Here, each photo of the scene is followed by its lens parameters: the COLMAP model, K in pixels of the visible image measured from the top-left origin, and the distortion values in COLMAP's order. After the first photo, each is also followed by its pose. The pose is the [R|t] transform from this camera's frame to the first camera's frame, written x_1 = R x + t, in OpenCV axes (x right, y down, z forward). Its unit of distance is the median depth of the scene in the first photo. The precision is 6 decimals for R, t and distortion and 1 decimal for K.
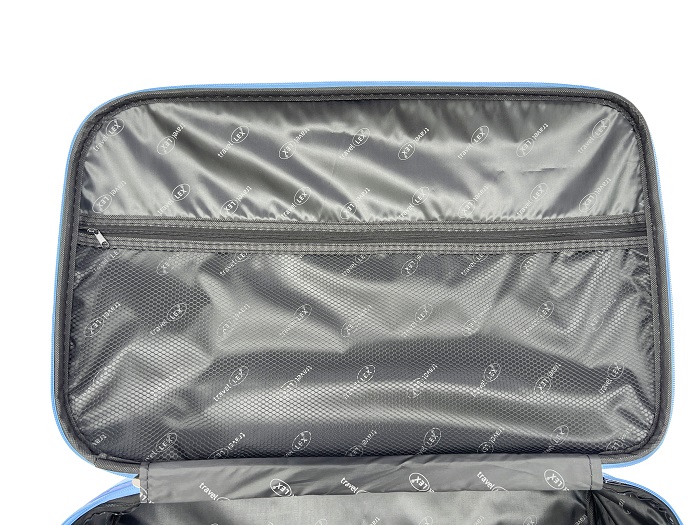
lens RADIAL K [[535.5, 0, 350.4], [0, 535.5, 265.7], [0, 0, 1]] dist [0.006562, -0.013709]
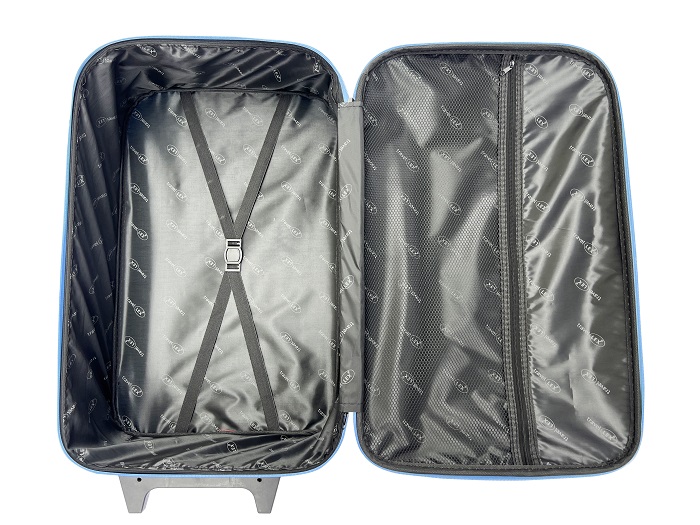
lens RADIAL K [[535.5, 0, 351.7], [0, 535.5, 260.7], [0, 0, 1]] dist [0.006562, -0.013709]
pose [[-0.007587, 0.989546, -0.144014, 0.245931], [-0.987465, 0.015292, 0.157093, 0.137316], [0.157653, 0.143401, 0.977027, -0.389375]]
